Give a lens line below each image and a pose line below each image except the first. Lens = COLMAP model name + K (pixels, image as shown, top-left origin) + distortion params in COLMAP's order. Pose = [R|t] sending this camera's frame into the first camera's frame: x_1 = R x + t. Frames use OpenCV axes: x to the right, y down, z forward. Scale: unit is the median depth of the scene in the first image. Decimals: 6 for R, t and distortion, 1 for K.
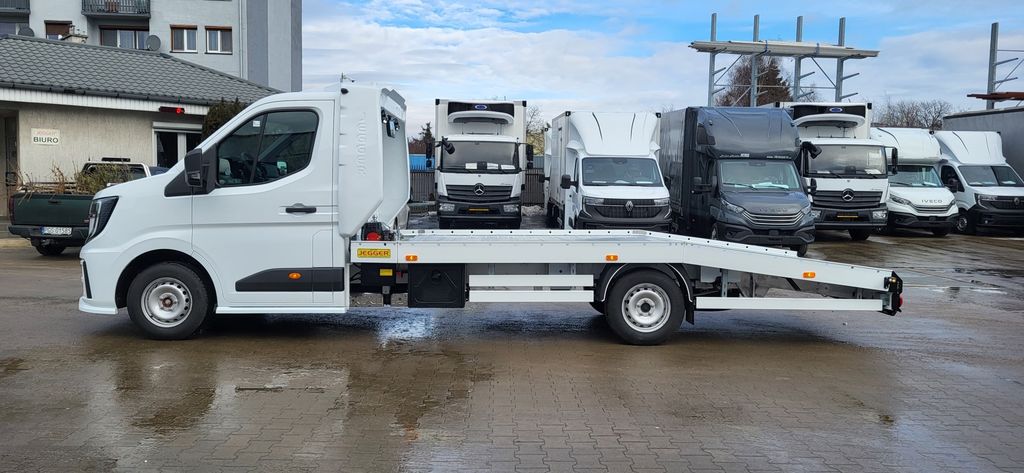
lens RADIAL K [[777.6, 0, 516.2], [0, 777.6, 214.2], [0, 0, 1]] dist [0.059346, -0.009333]
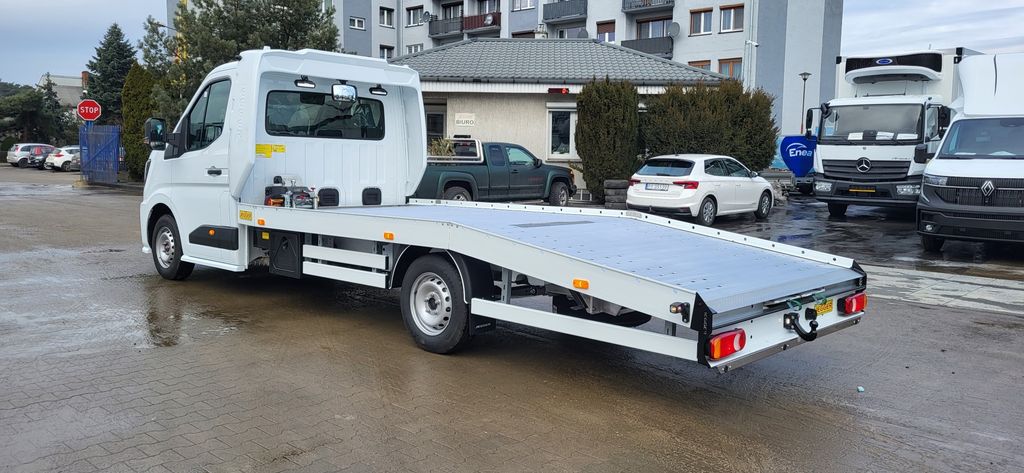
lens RADIAL K [[777.6, 0, 516.2], [0, 777.6, 214.2], [0, 0, 1]] dist [0.059346, -0.009333]
pose [[0.723158, 0.049502, -0.688906, 0.270296], [-0.032360, 0.998761, 0.037797, -0.000579], [0.689924, -0.005040, 0.723864, 0.176404]]
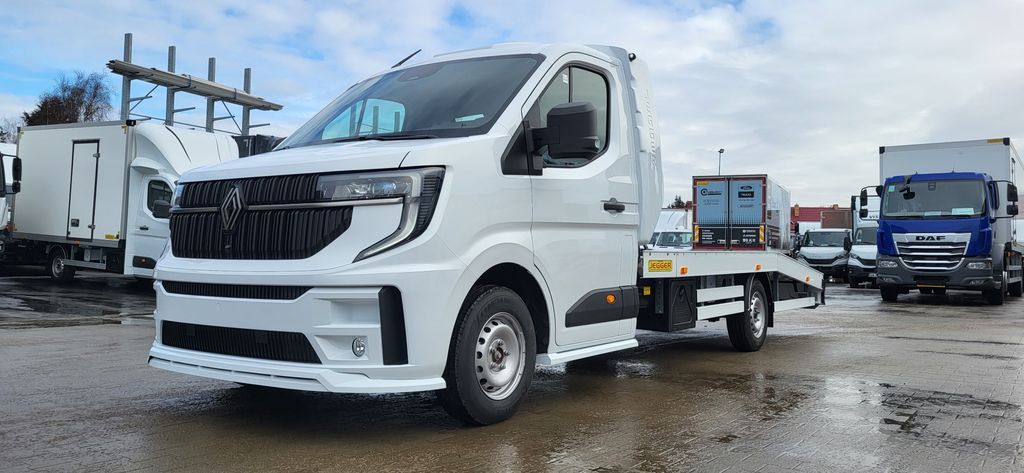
lens RADIAL K [[777.6, 0, 516.2], [0, 777.6, 214.2], [0, 0, 1]] dist [0.059346, -0.009333]
pose [[0.582803, 0.038768, 0.811688, -0.320778], [0.020436, 0.997846, -0.062333, 0.015530], [-0.812356, 0.052916, 0.580756, 0.229464]]
